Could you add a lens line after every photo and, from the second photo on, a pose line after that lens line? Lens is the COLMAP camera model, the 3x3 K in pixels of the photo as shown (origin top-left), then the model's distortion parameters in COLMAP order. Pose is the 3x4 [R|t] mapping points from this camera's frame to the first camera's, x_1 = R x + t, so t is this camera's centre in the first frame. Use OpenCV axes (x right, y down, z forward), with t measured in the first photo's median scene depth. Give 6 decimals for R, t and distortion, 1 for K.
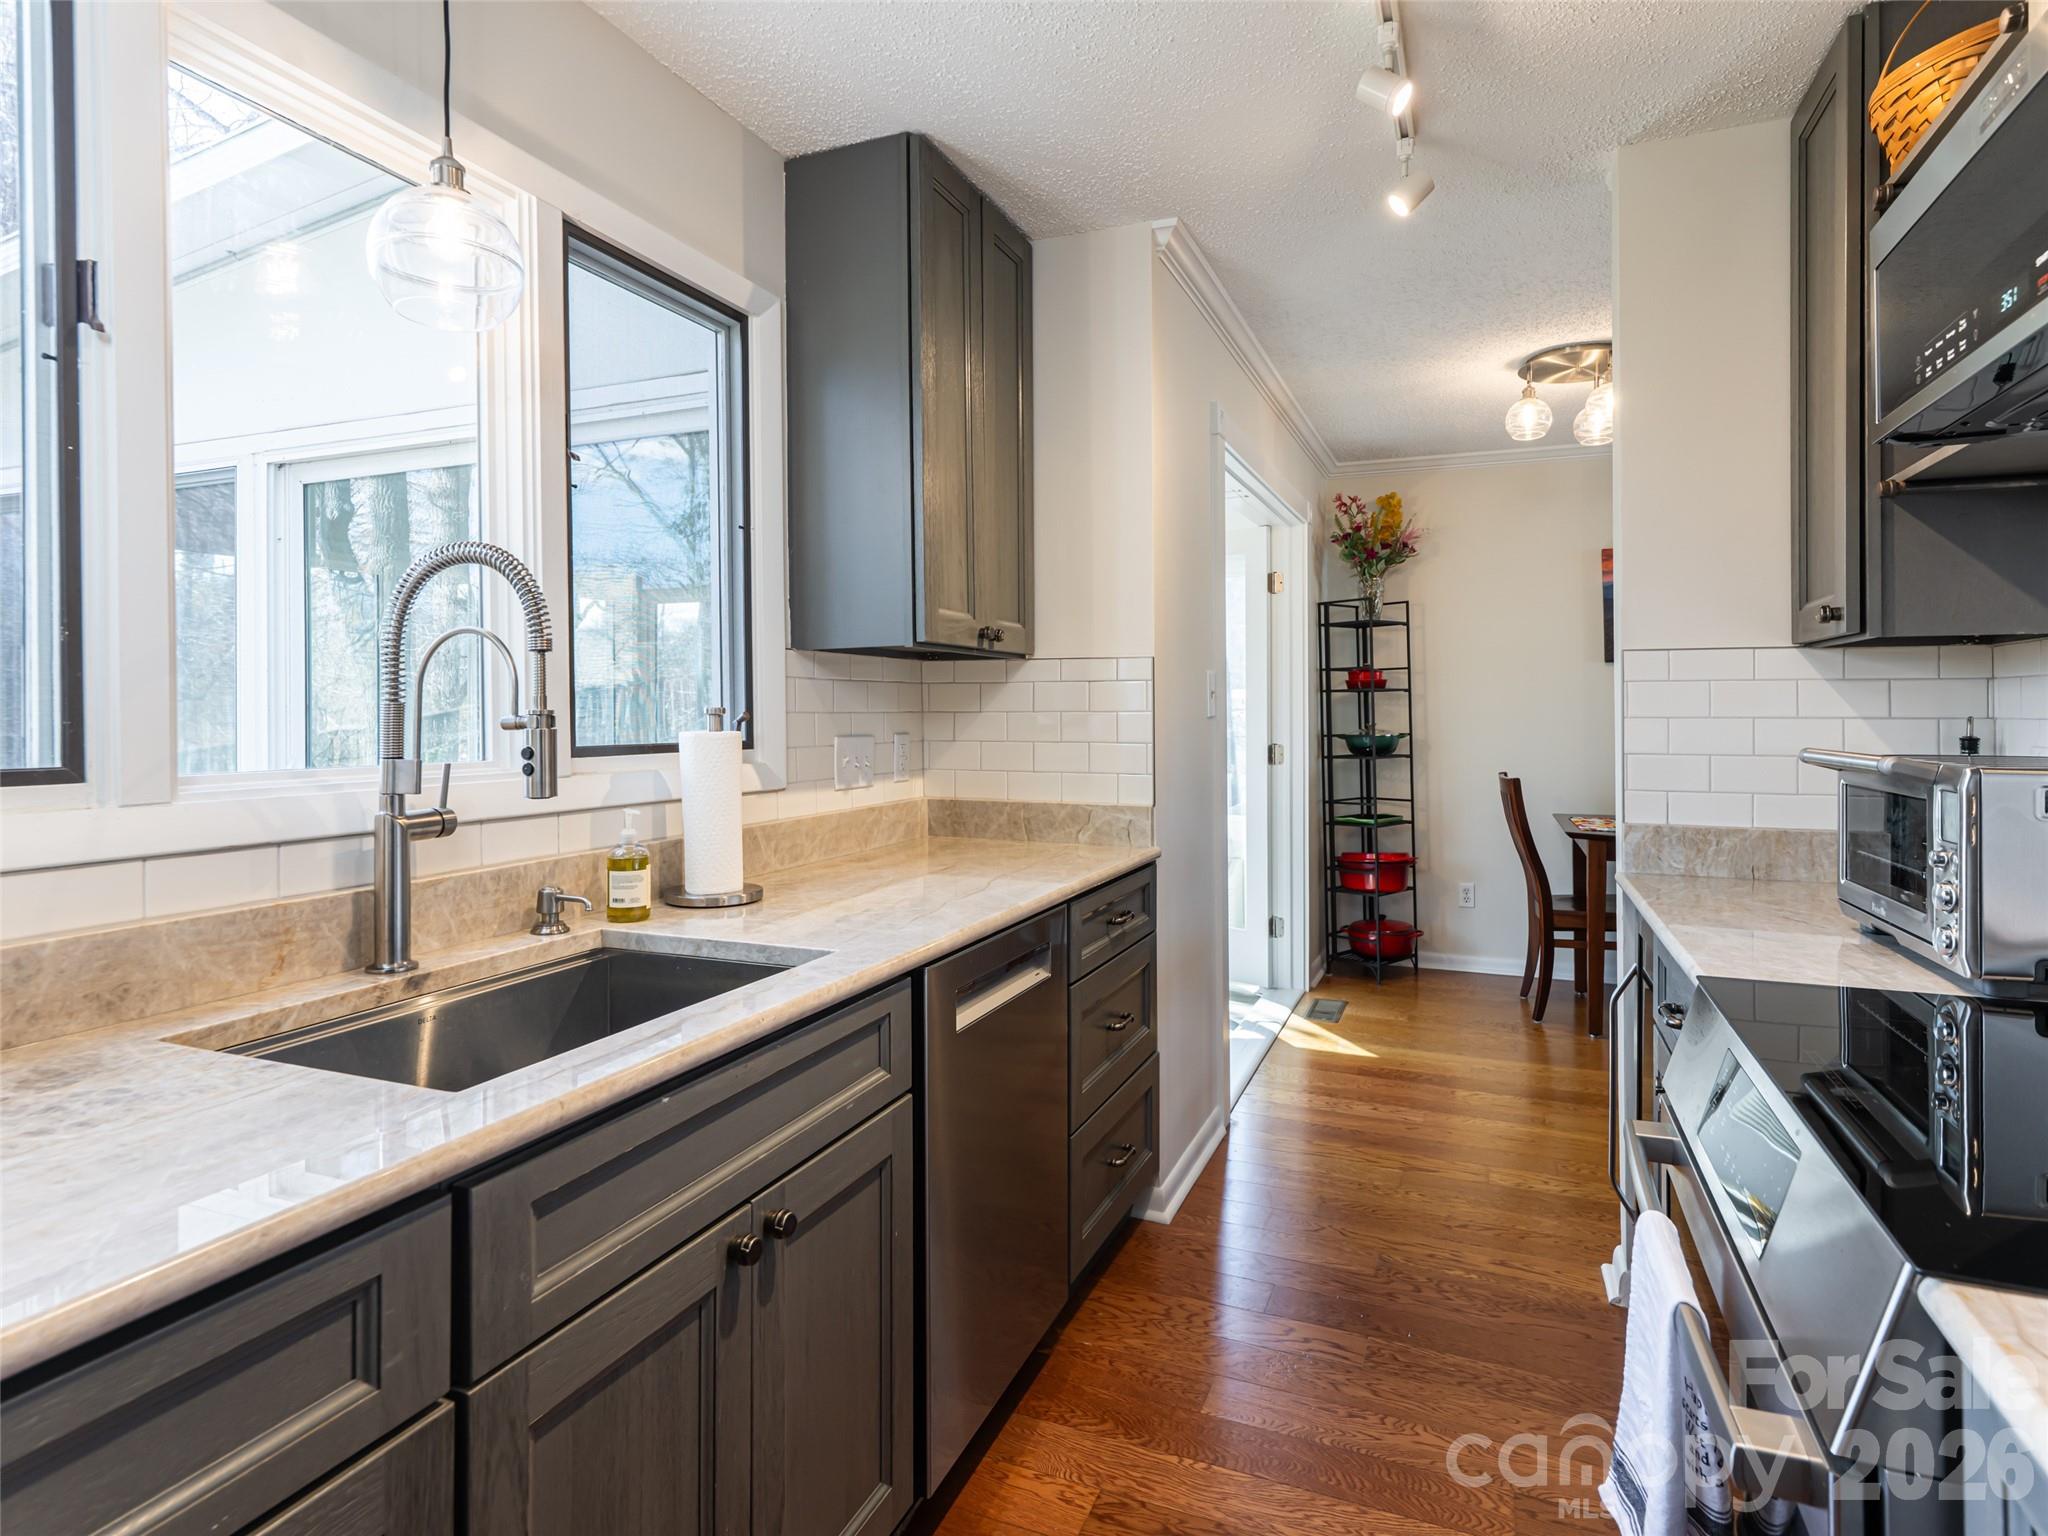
lens RADIAL K [[1143.0, 0, 1019.0], [0, 1143.0, 770.3], [0, 0, 1]] dist [0.009194, -0.001222]
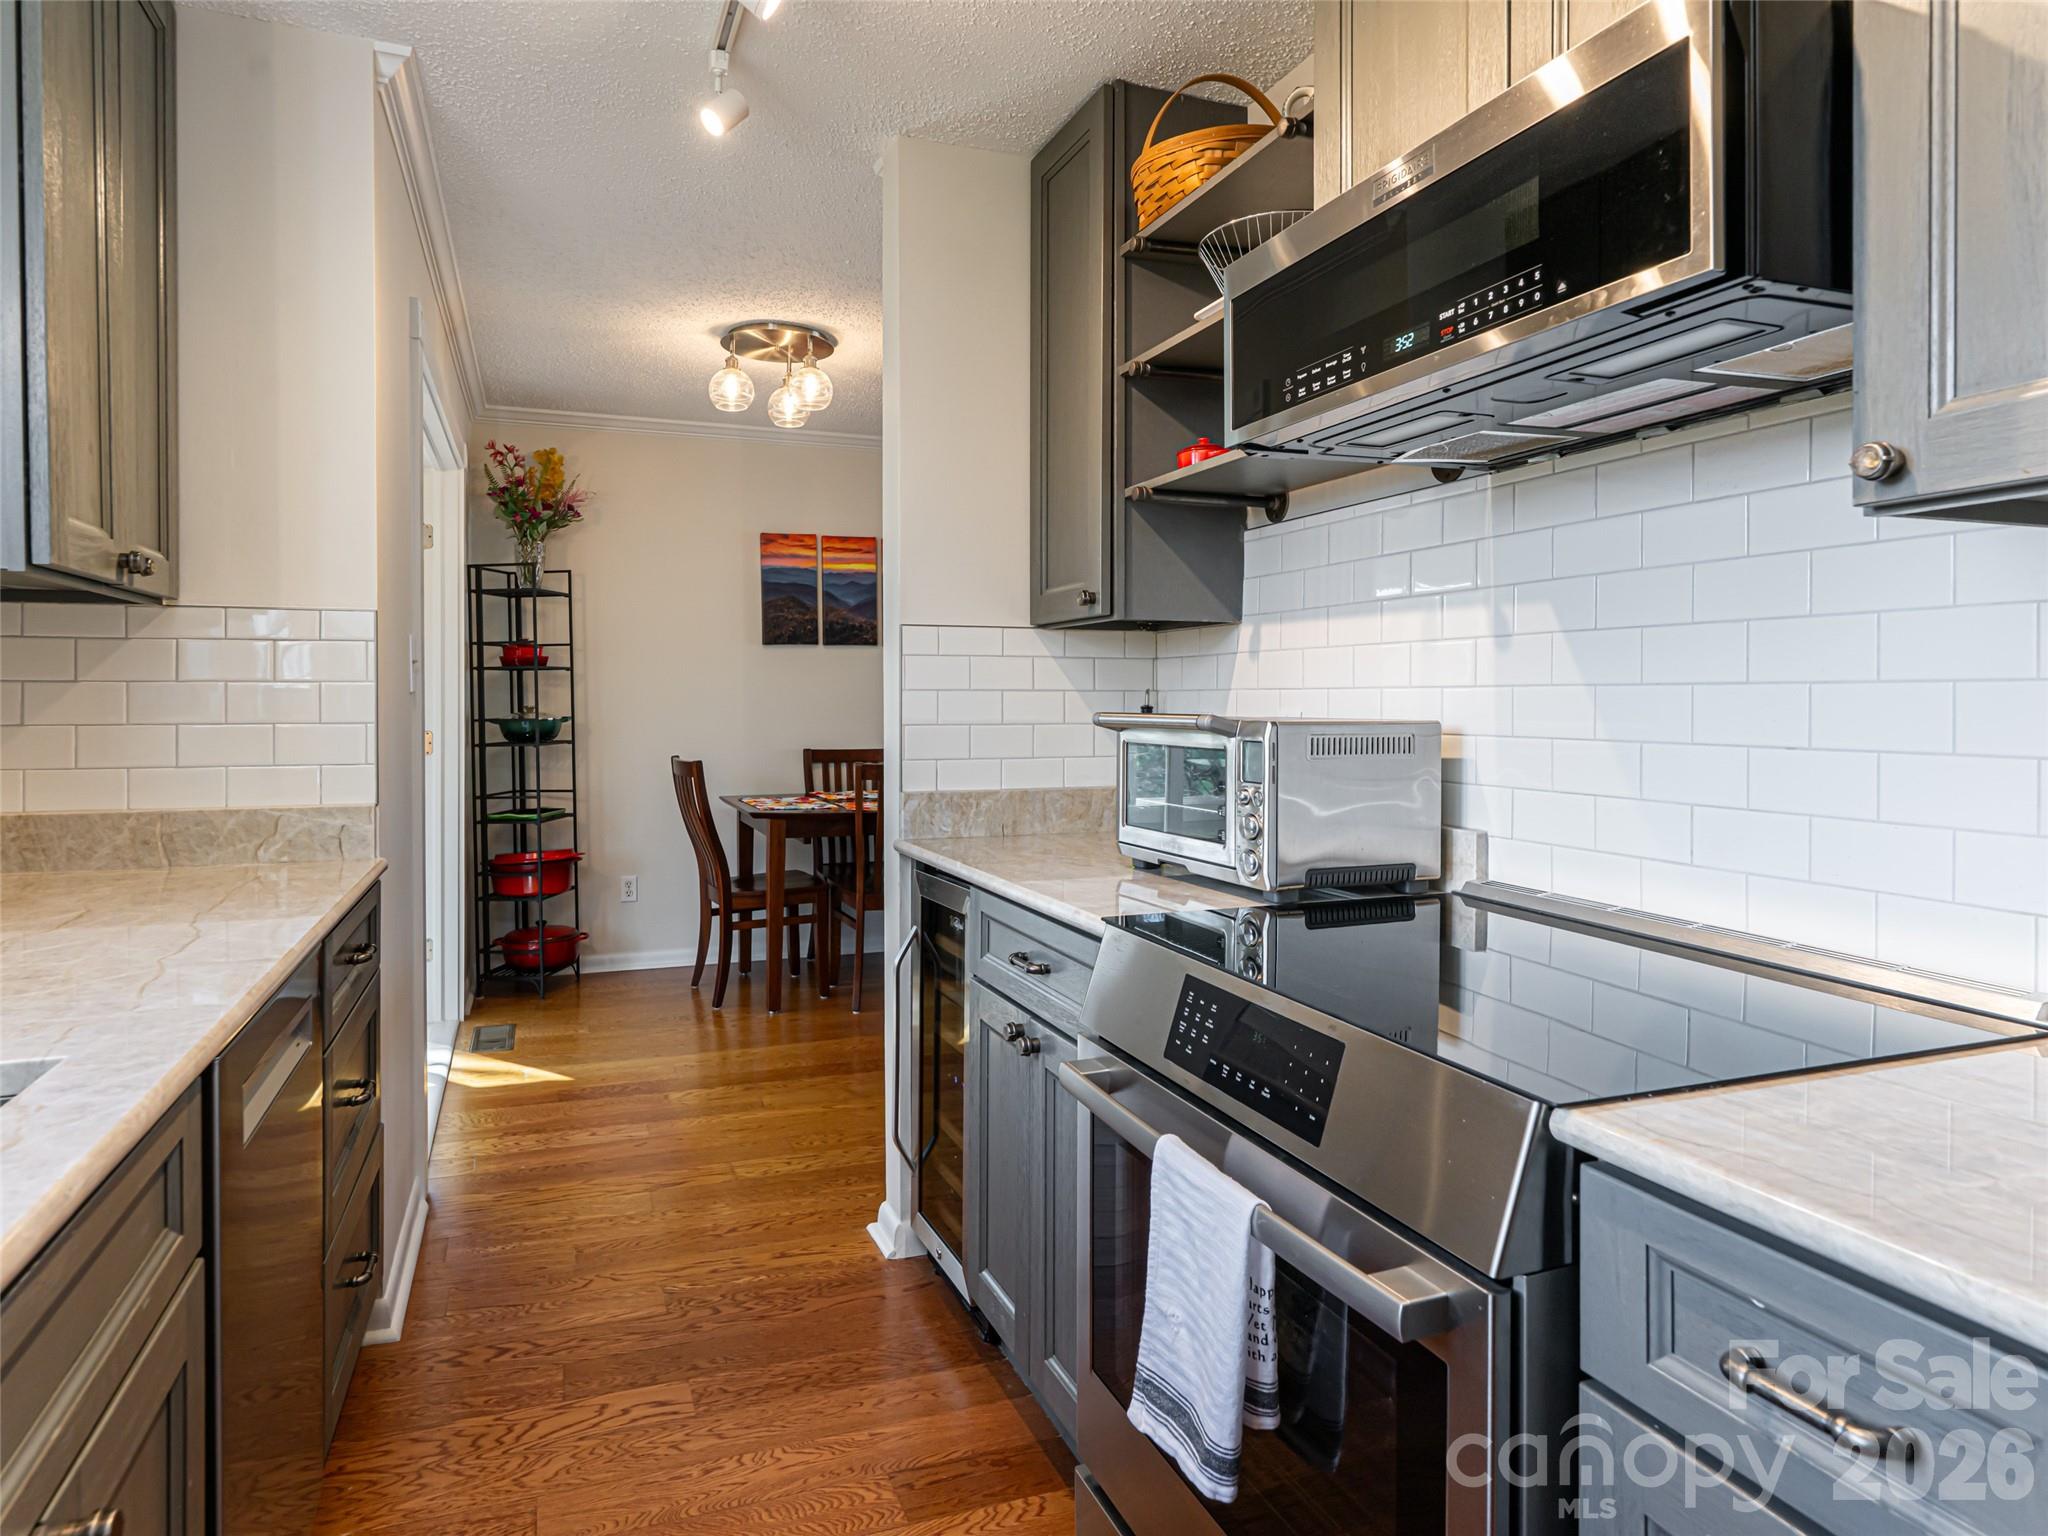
lens RADIAL K [[1218.7, 0, 1019.4], [0, 1218.7, 756.3], [0, 0, 1]] dist [0.000782, -0.001240]
pose [[0.727533, -0.032004, 0.685326, -0.103444], [0.035809, 0.999321, 0.008653, 0.005554], [-0.685138, 0.018245, 0.728185, 0.085700]]
